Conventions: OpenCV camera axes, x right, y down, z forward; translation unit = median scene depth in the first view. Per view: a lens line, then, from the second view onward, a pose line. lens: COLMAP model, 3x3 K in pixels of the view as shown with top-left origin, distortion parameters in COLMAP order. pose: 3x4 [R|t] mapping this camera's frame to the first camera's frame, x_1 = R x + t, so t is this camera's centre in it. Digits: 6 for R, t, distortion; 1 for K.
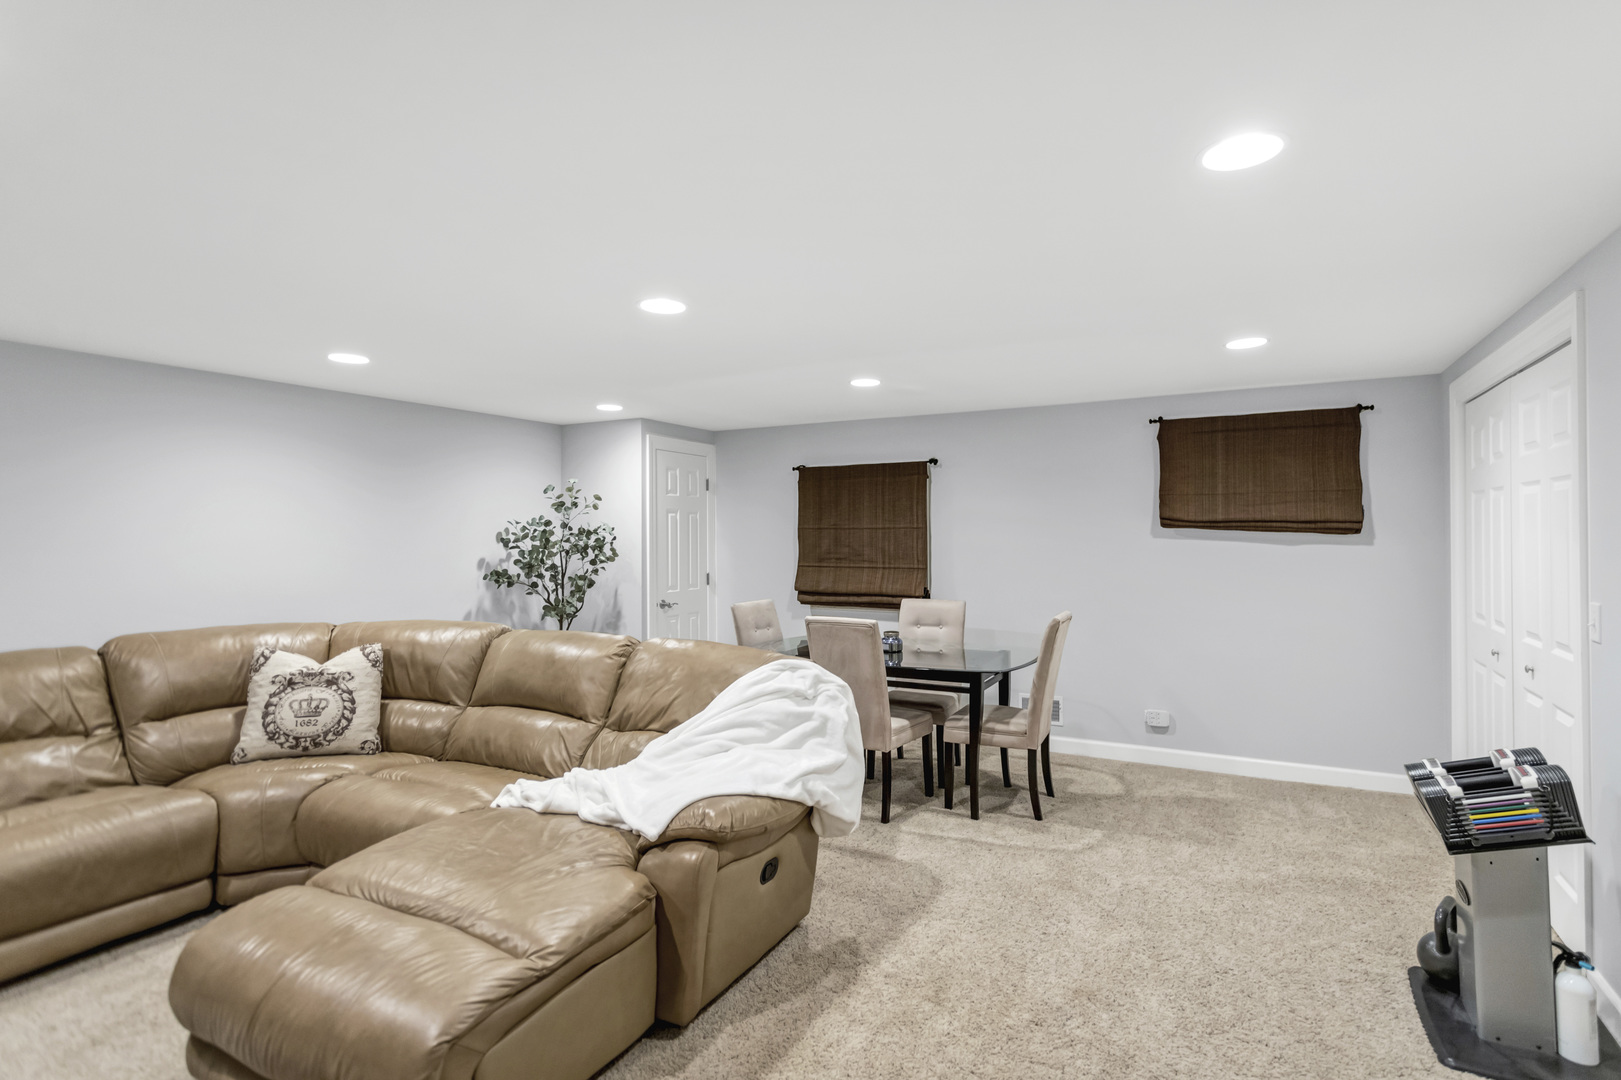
lens RADIAL K [[777.1, 0, 871.7], [0, 777.1, 535.2], [0, 0, 1]] dist [-0.001732, 0.000940]
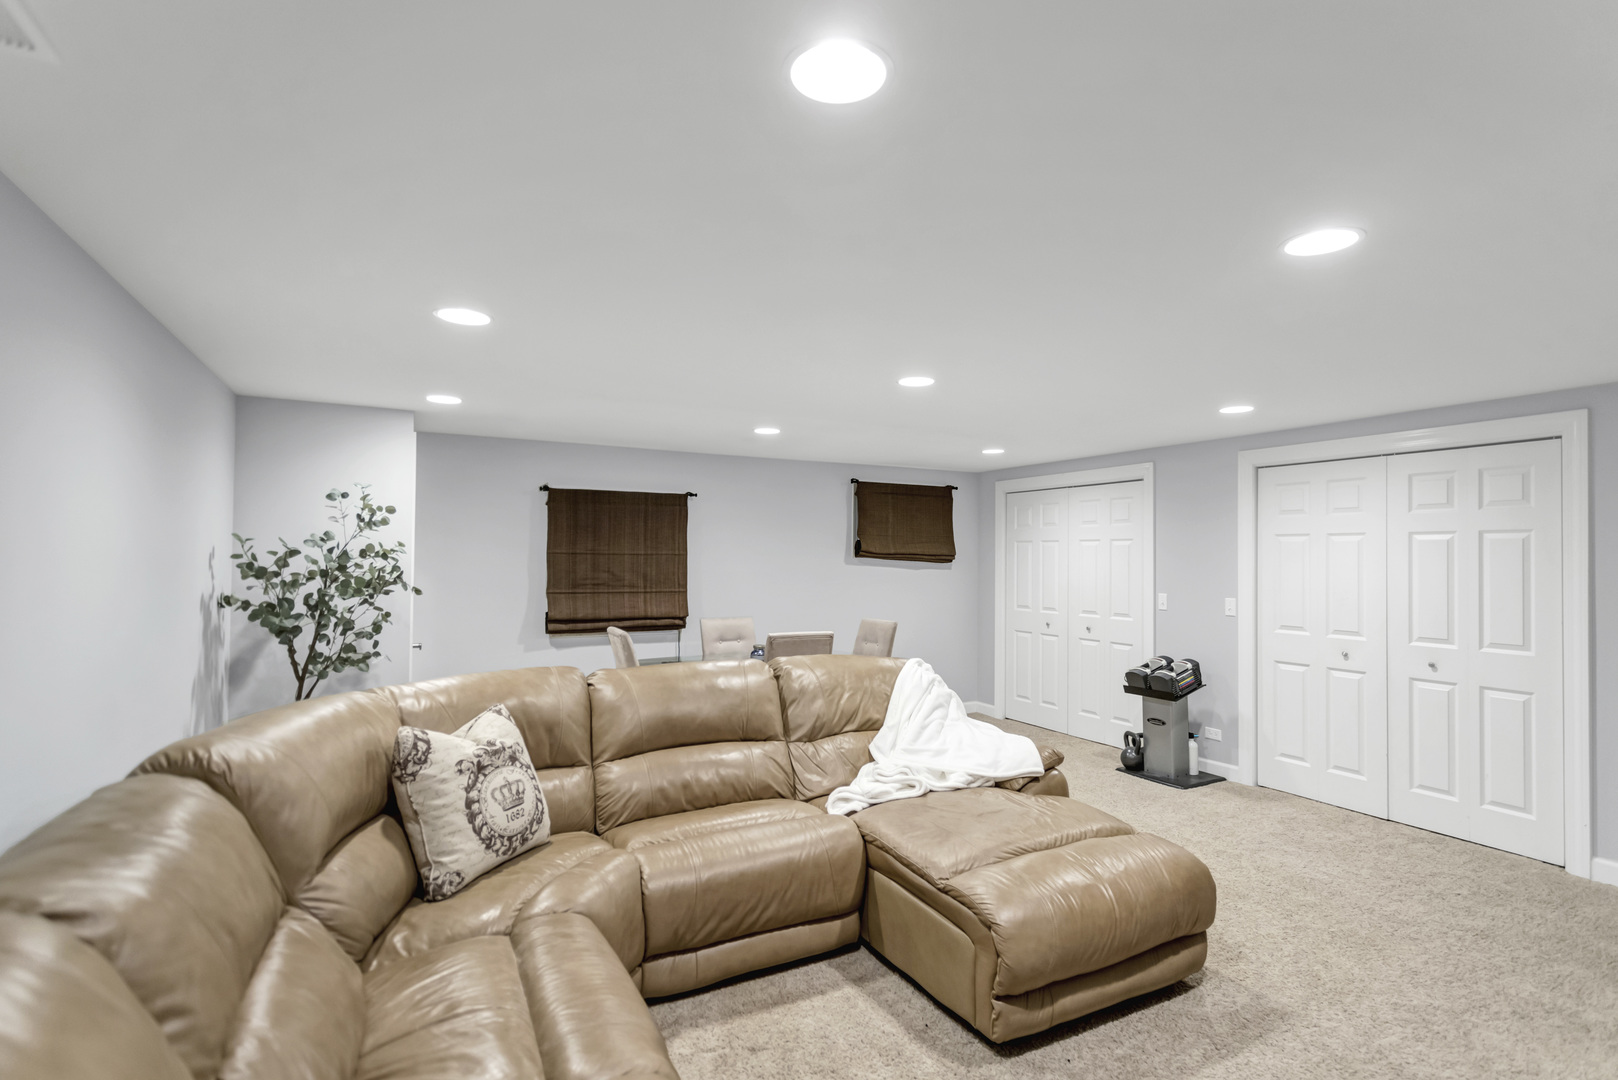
lens RADIAL K [[775.6, 0, 821.0], [0, 775.6, 542.8], [0, 0, 1]] dist [-0.001732, 0.000940]
pose [[0.585740, 0.024256, 0.810136, -0.839482], [-0.009441, 0.999688, -0.023105, -0.003157], [-0.810444, 0.005885, 0.585786, 0.235652]]
